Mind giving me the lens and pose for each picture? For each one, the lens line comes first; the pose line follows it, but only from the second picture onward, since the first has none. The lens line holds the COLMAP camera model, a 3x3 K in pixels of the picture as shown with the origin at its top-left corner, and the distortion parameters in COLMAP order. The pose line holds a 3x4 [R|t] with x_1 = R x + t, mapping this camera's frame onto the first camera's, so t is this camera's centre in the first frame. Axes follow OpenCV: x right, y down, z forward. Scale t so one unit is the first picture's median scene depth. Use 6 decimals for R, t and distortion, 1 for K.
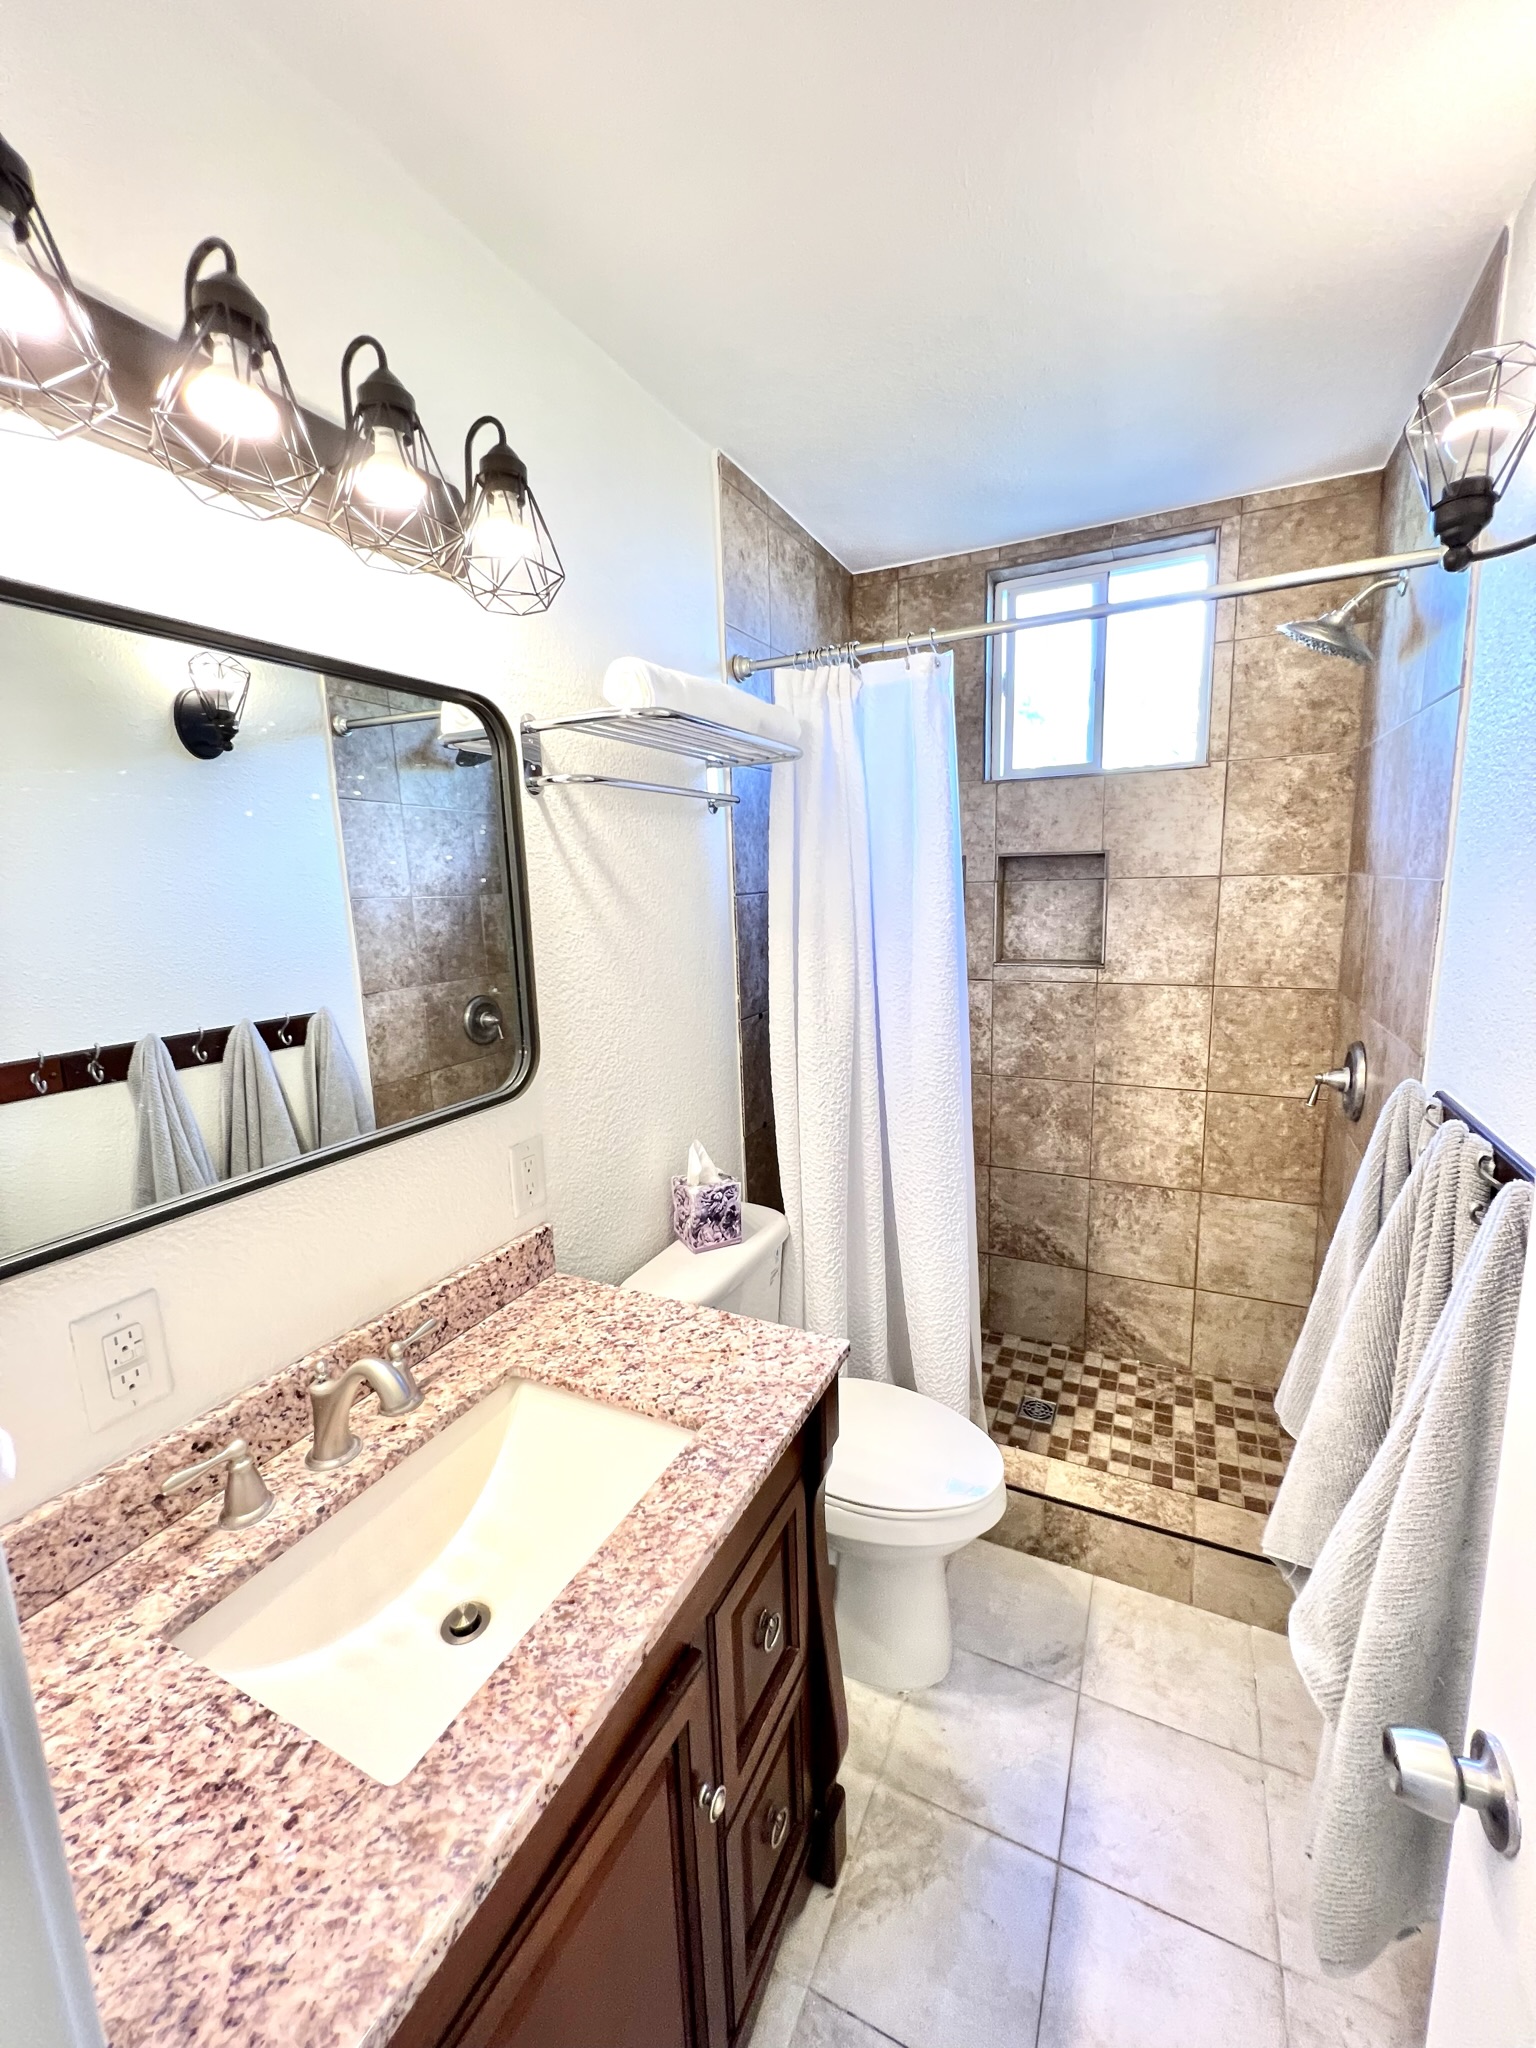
lens RADIAL K [[824.1, 0, 774.7], [0, 824.1, 1018.8], [0, 0, 1]] dist [-0.000208, 0.000376]
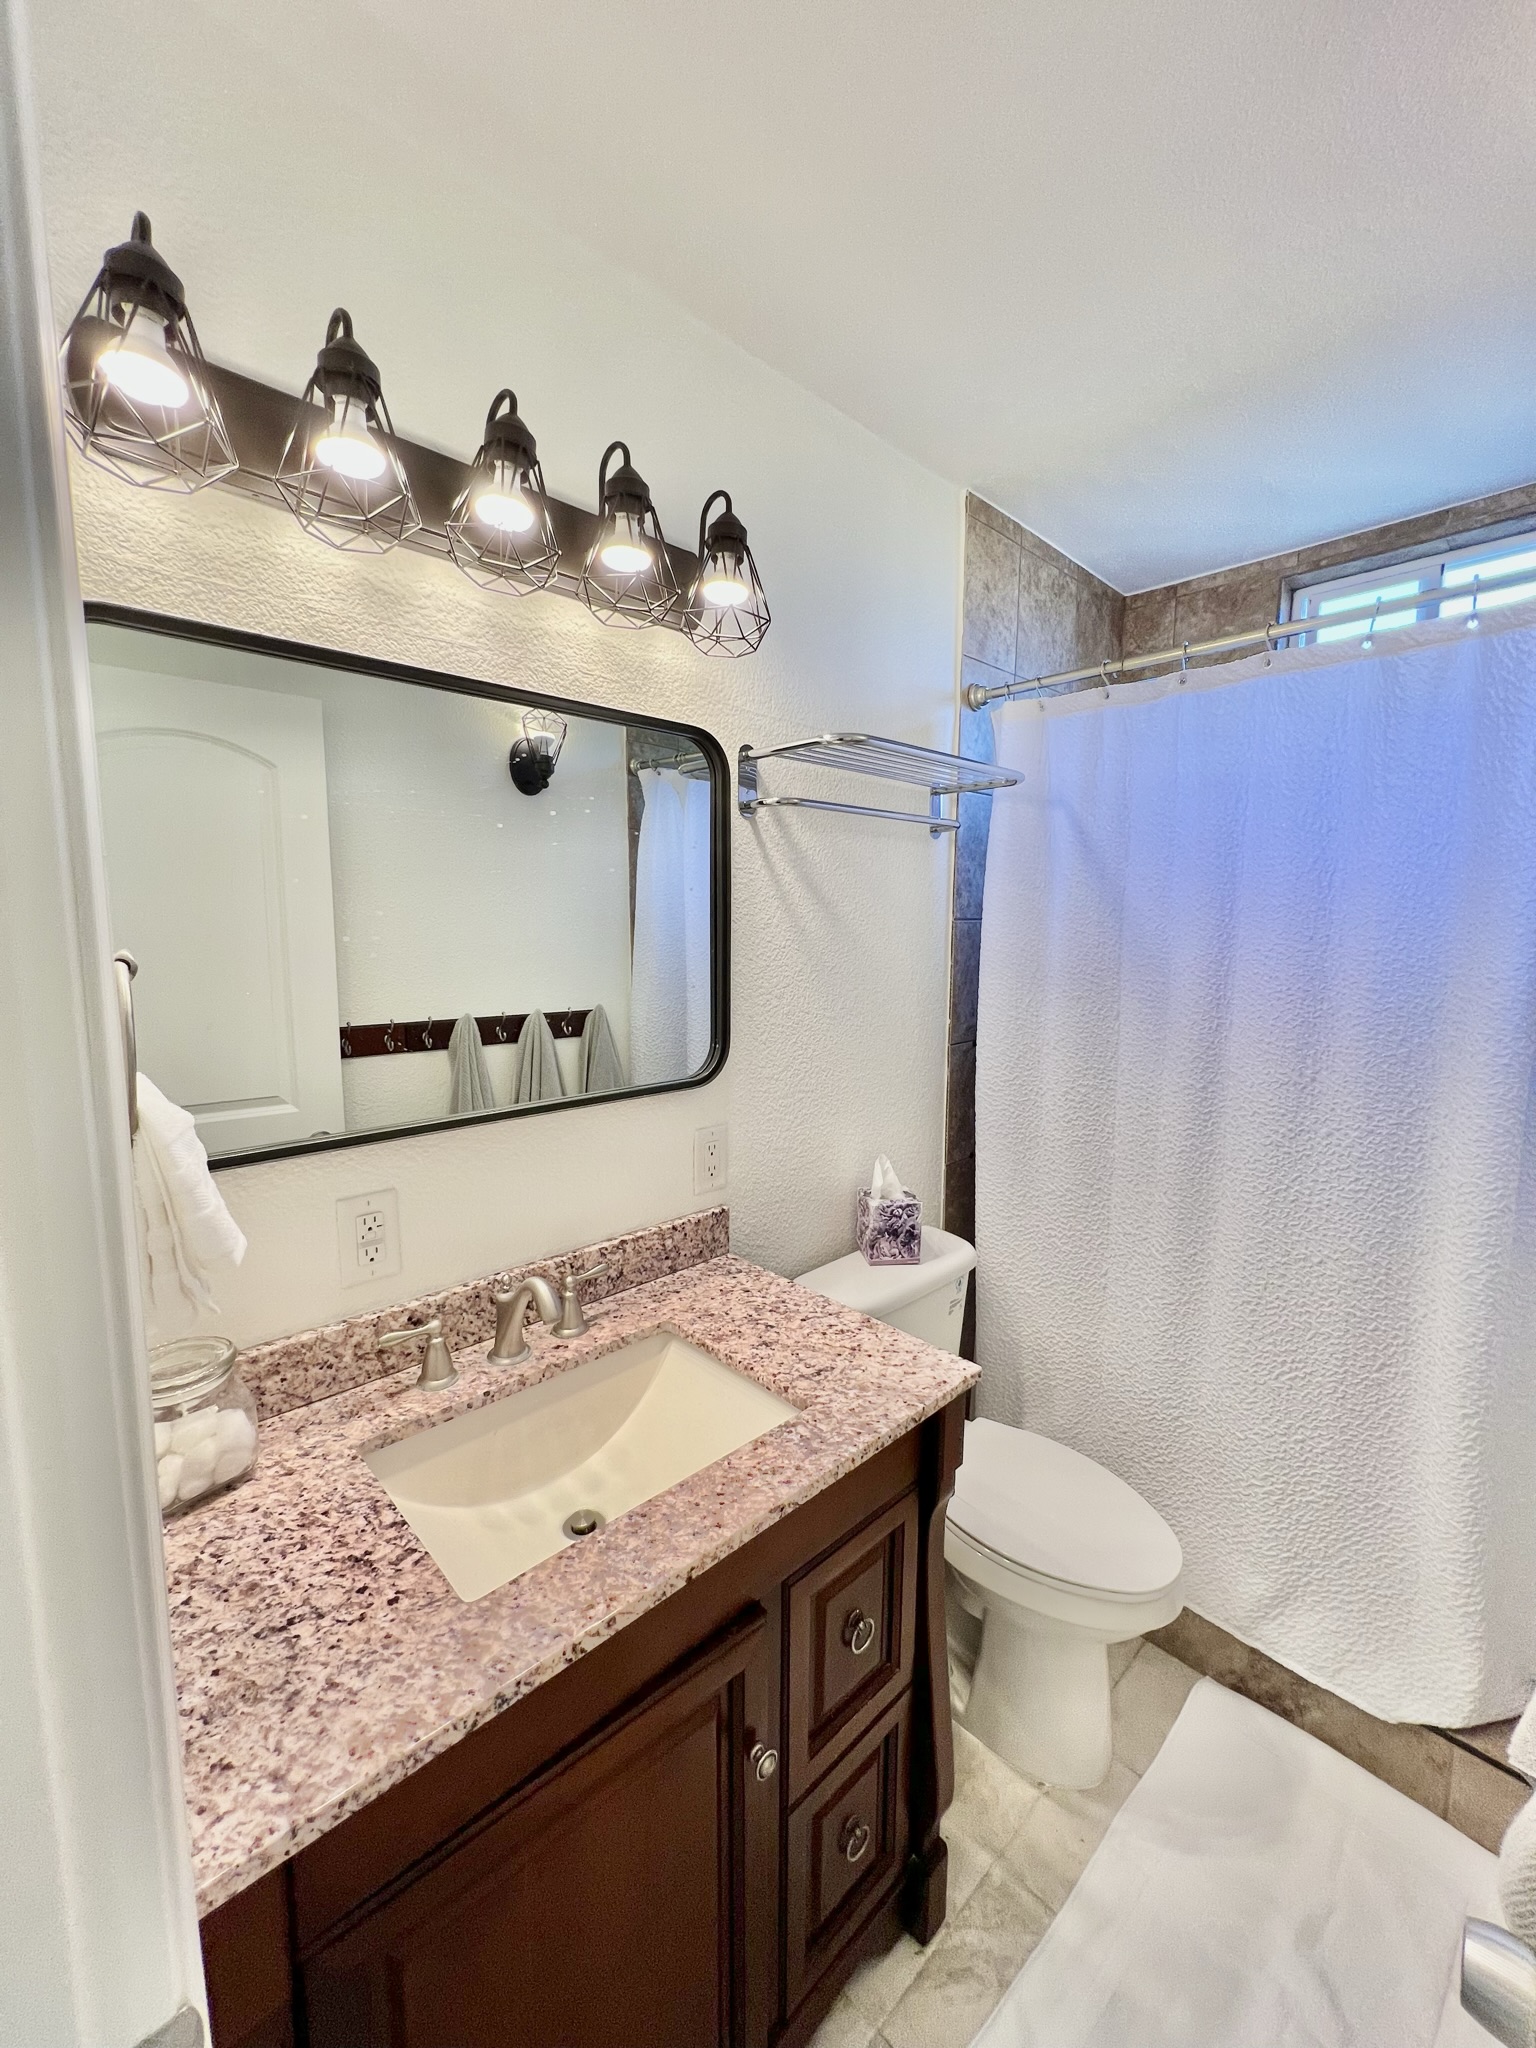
lens RADIAL K [[830.2, 0, 775.2], [0, 830.2, 1020.4], [0, 0, 1]] dist [-0.001340, 0.000634]
pose [[0.936001, 0.077324, -0.343399, 0.175144], [-0.093342, 0.995172, -0.030336, 0.038248], [0.339396, 0.060448, 0.938699, -0.026380]]
